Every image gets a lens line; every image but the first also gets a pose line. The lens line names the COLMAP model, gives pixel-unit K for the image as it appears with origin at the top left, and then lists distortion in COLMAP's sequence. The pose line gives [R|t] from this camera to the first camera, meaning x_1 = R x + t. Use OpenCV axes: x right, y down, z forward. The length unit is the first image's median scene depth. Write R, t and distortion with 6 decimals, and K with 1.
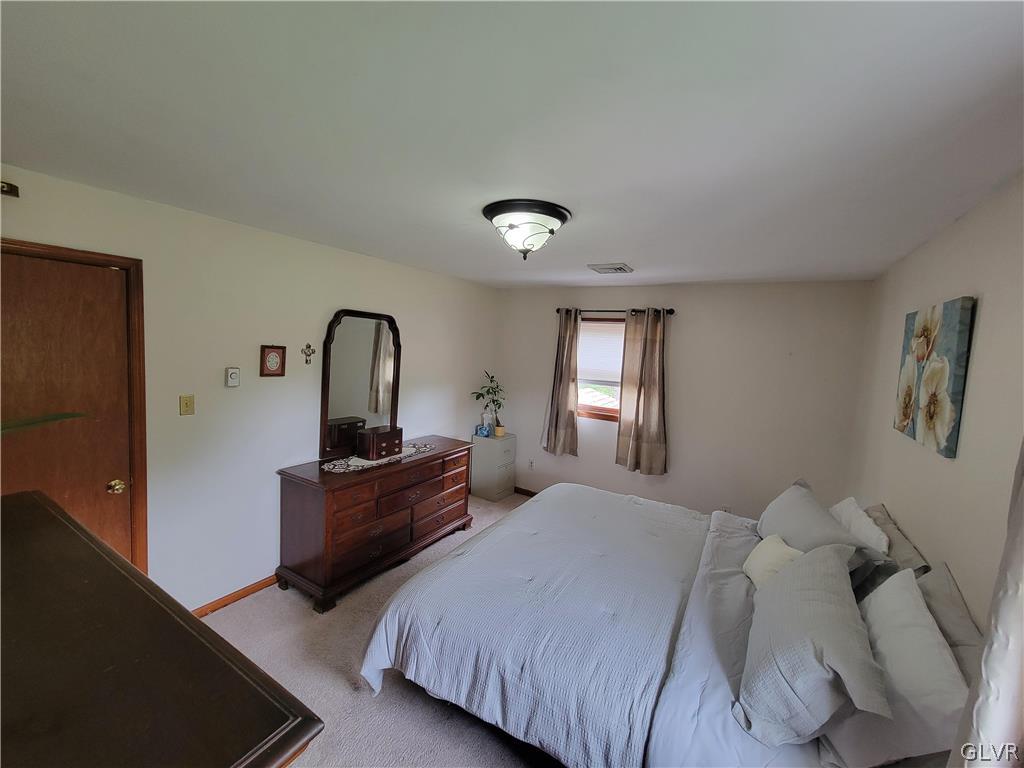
lens RADIAL K [[411.5, 0, 512.0], [0, 411.5, 384.0], [0, 0, 1]] dist [0.000546, 0.000283]
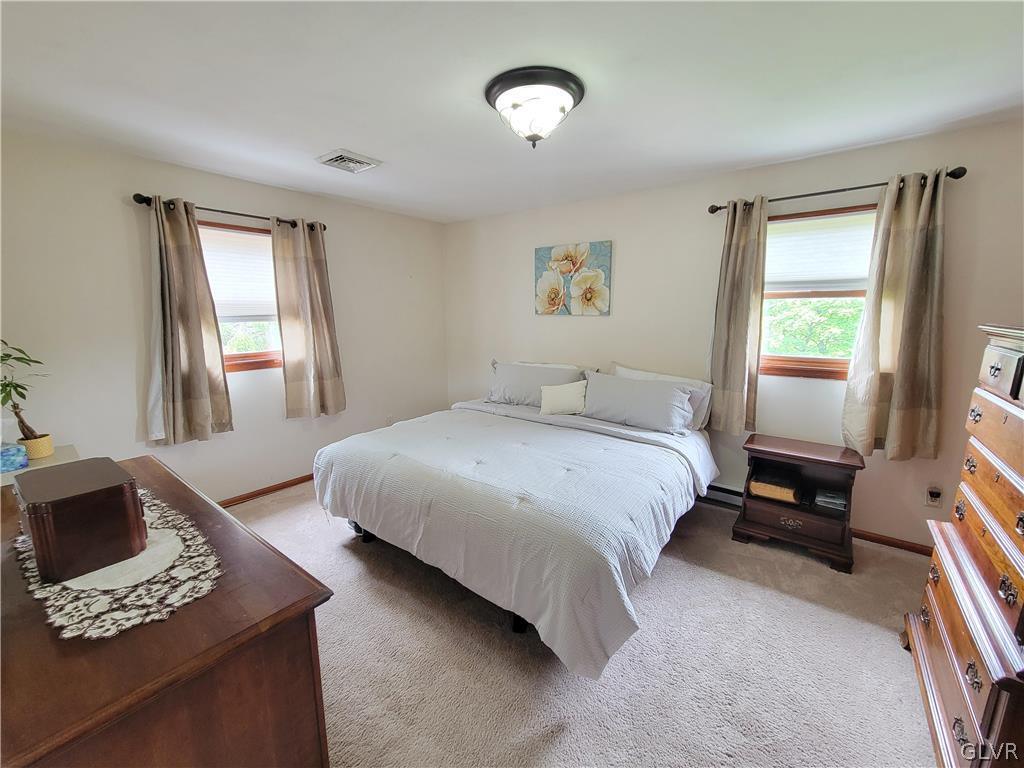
lens RADIAL K [[411.5, 0, 512.0], [0, 411.5, 384.0], [0, 0, 1]] dist [0.000546, 0.000283]
pose [[0.119574, -0.231785, 0.965390, -0.675243], [0.105153, 0.969854, 0.219833, -0.002451], [-0.987241, 0.075227, 0.140342, 0.674264]]
